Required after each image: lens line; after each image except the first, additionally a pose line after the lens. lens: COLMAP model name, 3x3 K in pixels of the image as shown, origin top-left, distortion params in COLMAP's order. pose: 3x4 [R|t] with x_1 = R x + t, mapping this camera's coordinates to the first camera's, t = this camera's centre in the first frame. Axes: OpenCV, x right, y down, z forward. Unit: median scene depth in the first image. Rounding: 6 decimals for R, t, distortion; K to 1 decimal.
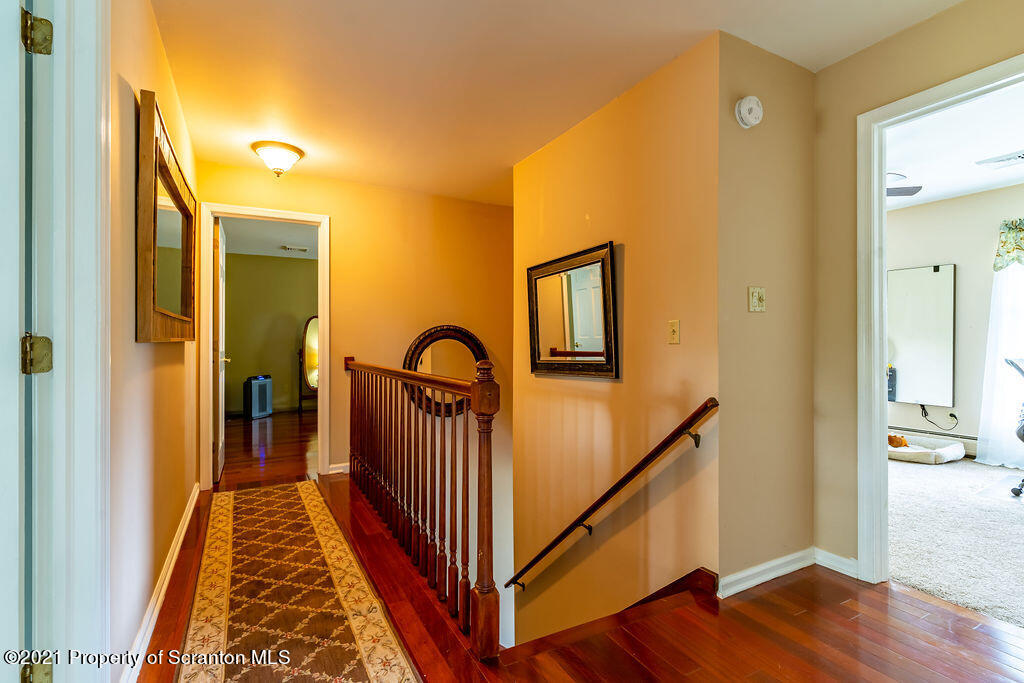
lens RADIAL K [[492.1, 0, 515.4], [0, 492.1, 340.7], [0, 0, 1]] dist [0.004616, -0.000448]
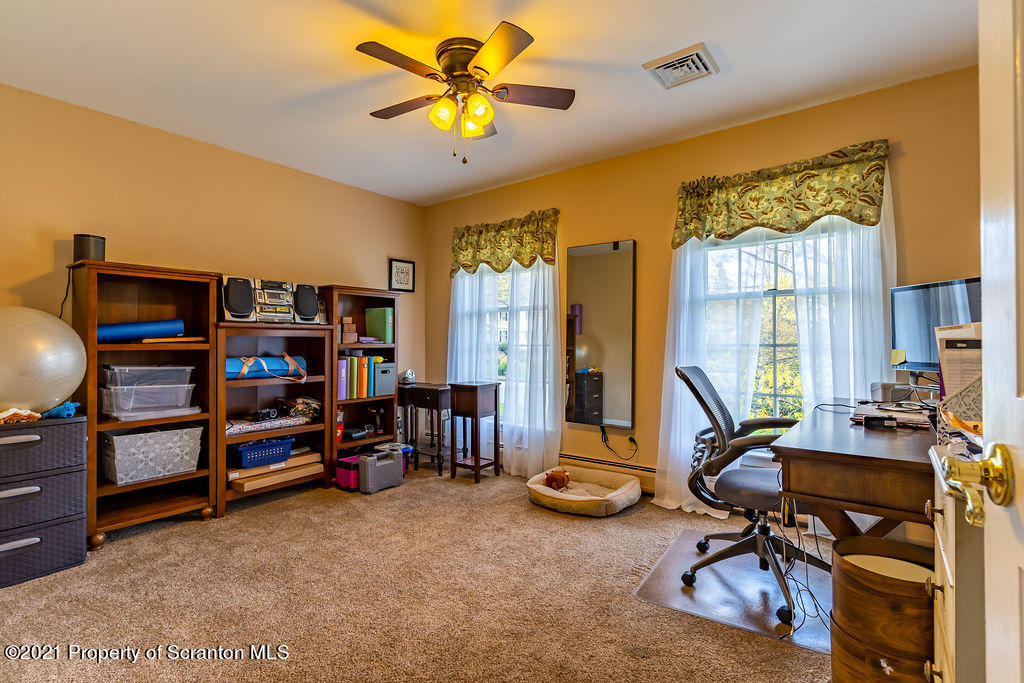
lens RADIAL K [[492.1, 0, 510.7], [0, 492.1, 343.4], [0, 0, 1]] dist [0.004616, -0.000448]
pose [[0.915362, 0.004300, 0.402609, 0.437277], [-0.003441, 0.999990, -0.002857, 0.006291], [-0.402618, 0.001230, 0.915367, 0.407834]]
